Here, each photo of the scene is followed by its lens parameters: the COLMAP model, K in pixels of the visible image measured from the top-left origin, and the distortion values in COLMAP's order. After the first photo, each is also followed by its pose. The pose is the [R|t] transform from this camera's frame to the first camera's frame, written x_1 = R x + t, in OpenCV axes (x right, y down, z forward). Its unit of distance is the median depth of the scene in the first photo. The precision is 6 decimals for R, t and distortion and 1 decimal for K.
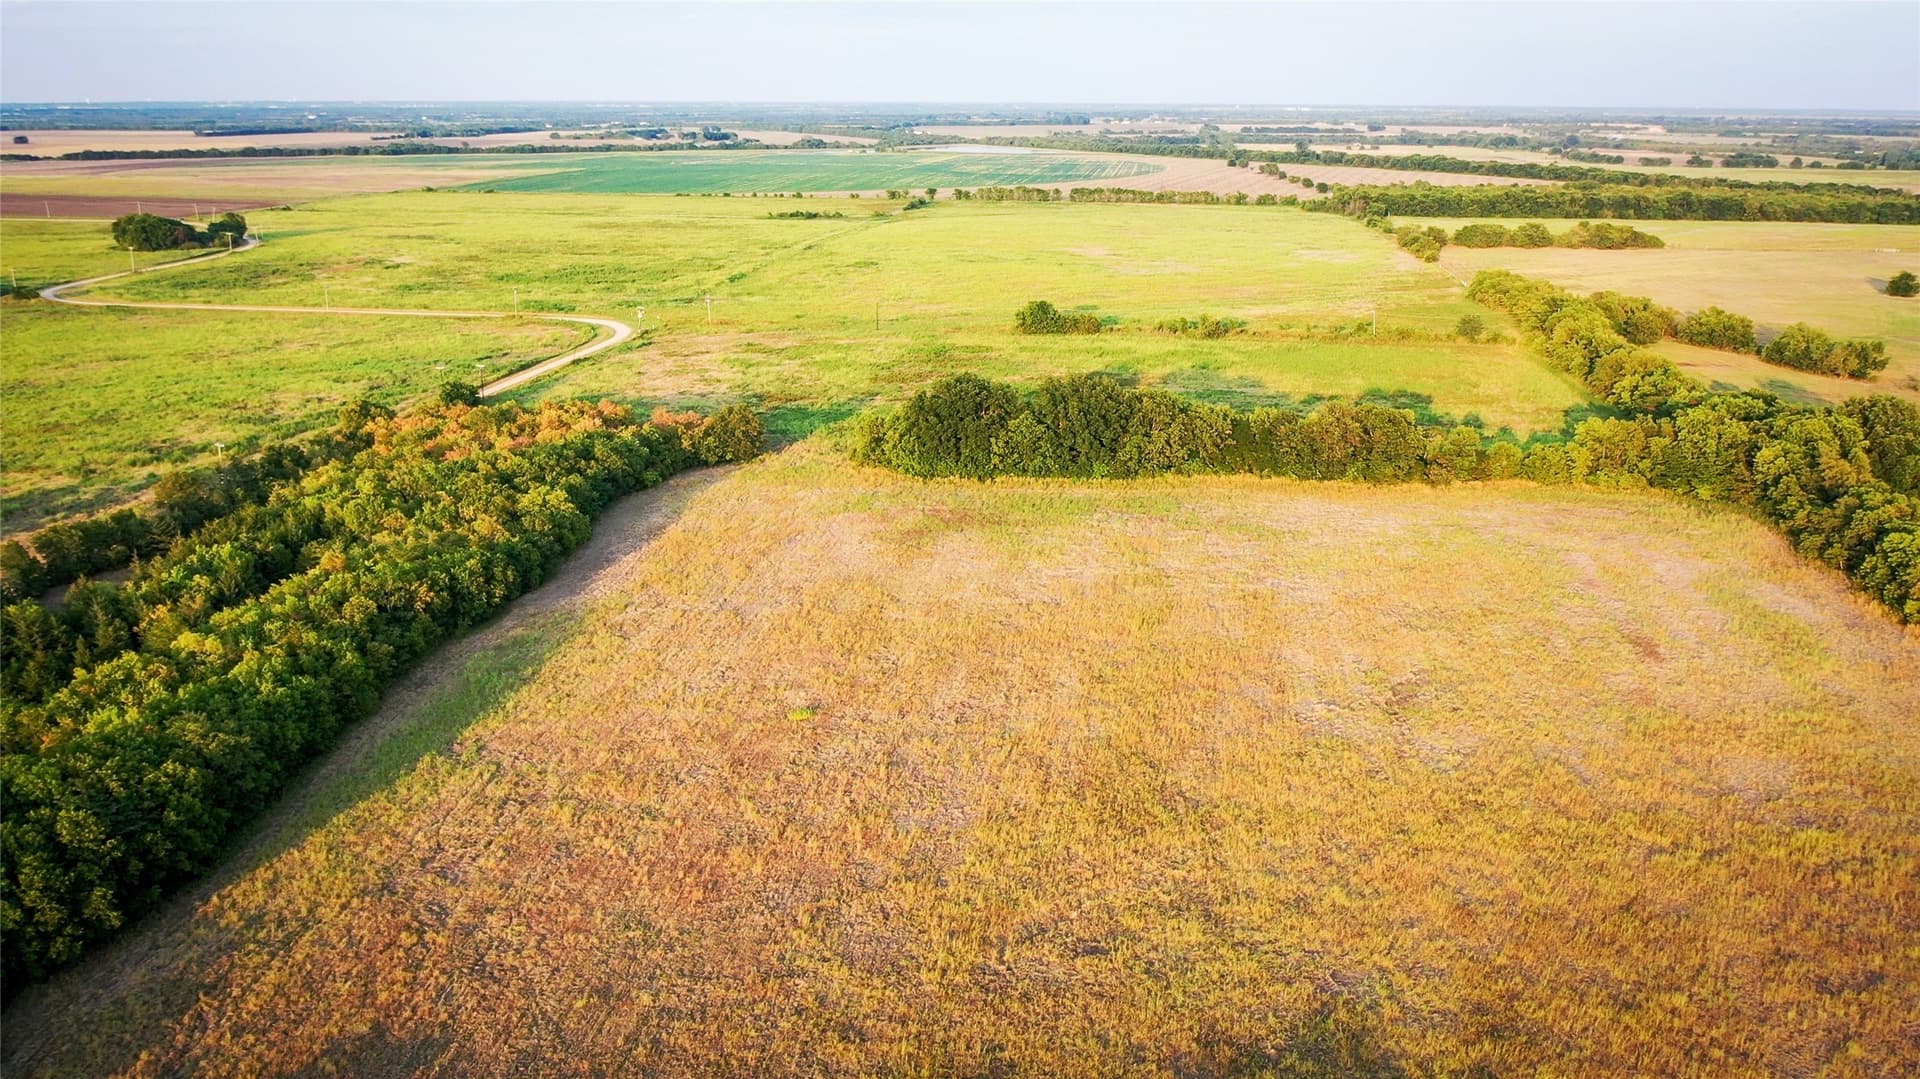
lens RADIAL K [[1520.7, 0, 960.2], [0, 1520.7, 531.3], [0, 0, 1]] dist [-0.027799, 0.002713]
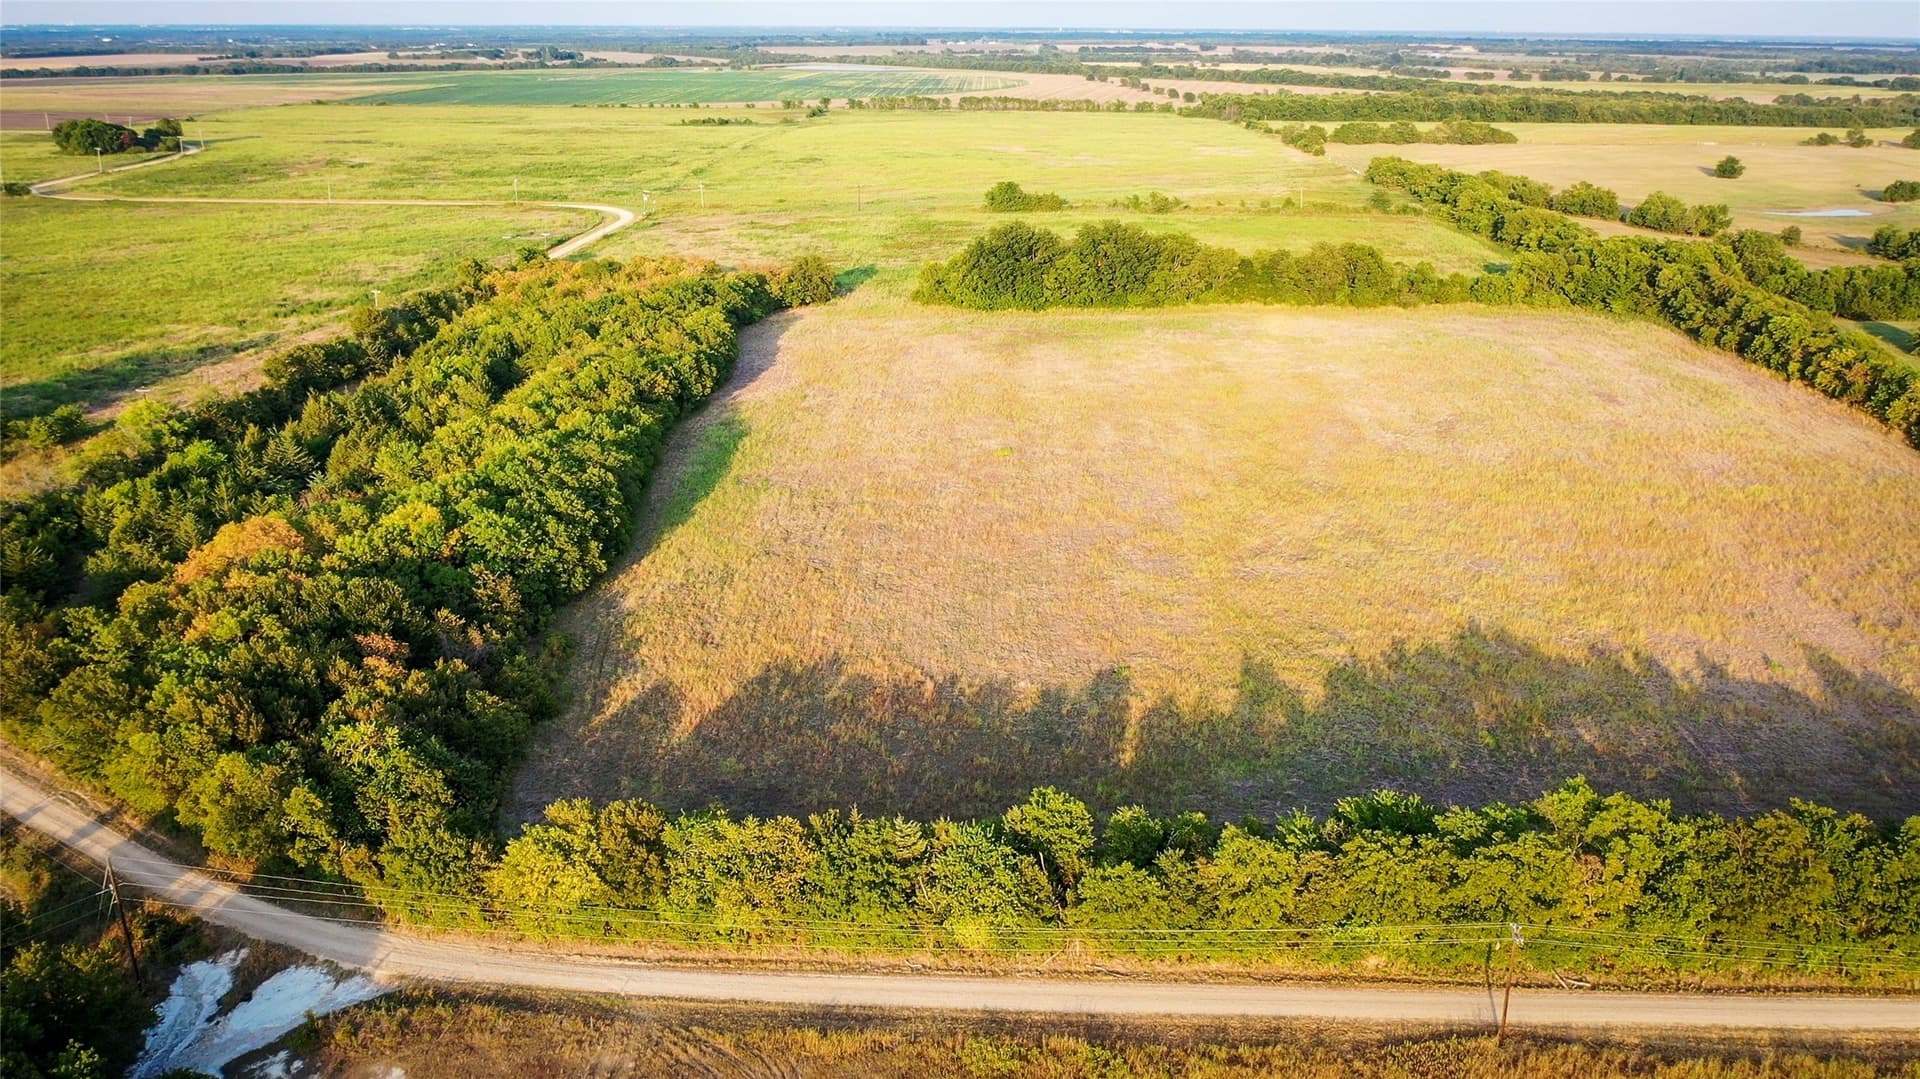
lens RADIAL K [[1520.7, 0, 957.7], [0, 1520.7, 531.8], [0, 0, 1]] dist [-0.027799, 0.002713]
pose [[0.993471, -0.034696, 0.108678, -0.112120], [0.029621, 0.998409, 0.047970, 0.049135], [-0.110170, -0.044438, 0.992919, -0.110480]]
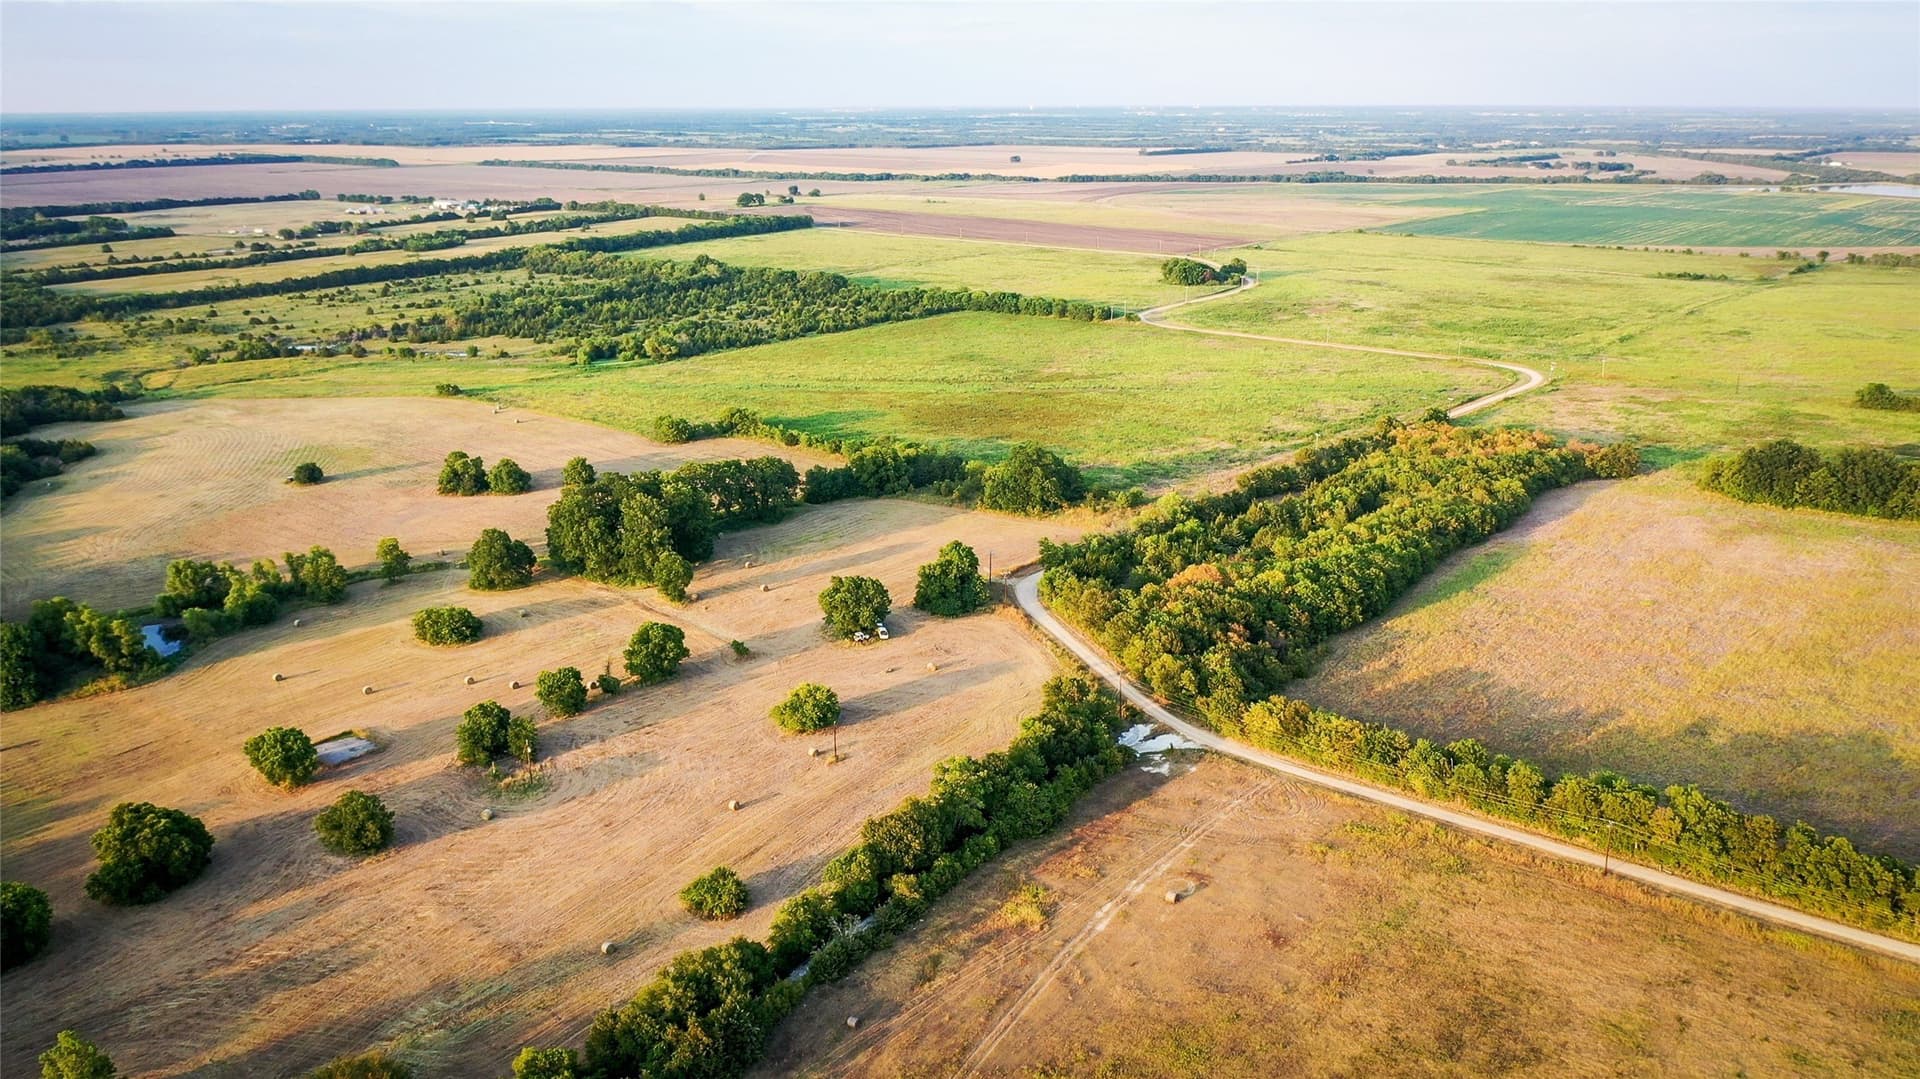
lens RADIAL K [[1520.7, 0, 958.5], [0, 1520.7, 544.9], [0, 0, 1]] dist [-0.027799, 0.002713]
pose [[0.854477, 0.139132, -0.500510, 0.042867], [-0.135034, 0.989836, 0.044623, 0.030579], [0.501631, 0.029456, 0.864580, -0.473507]]
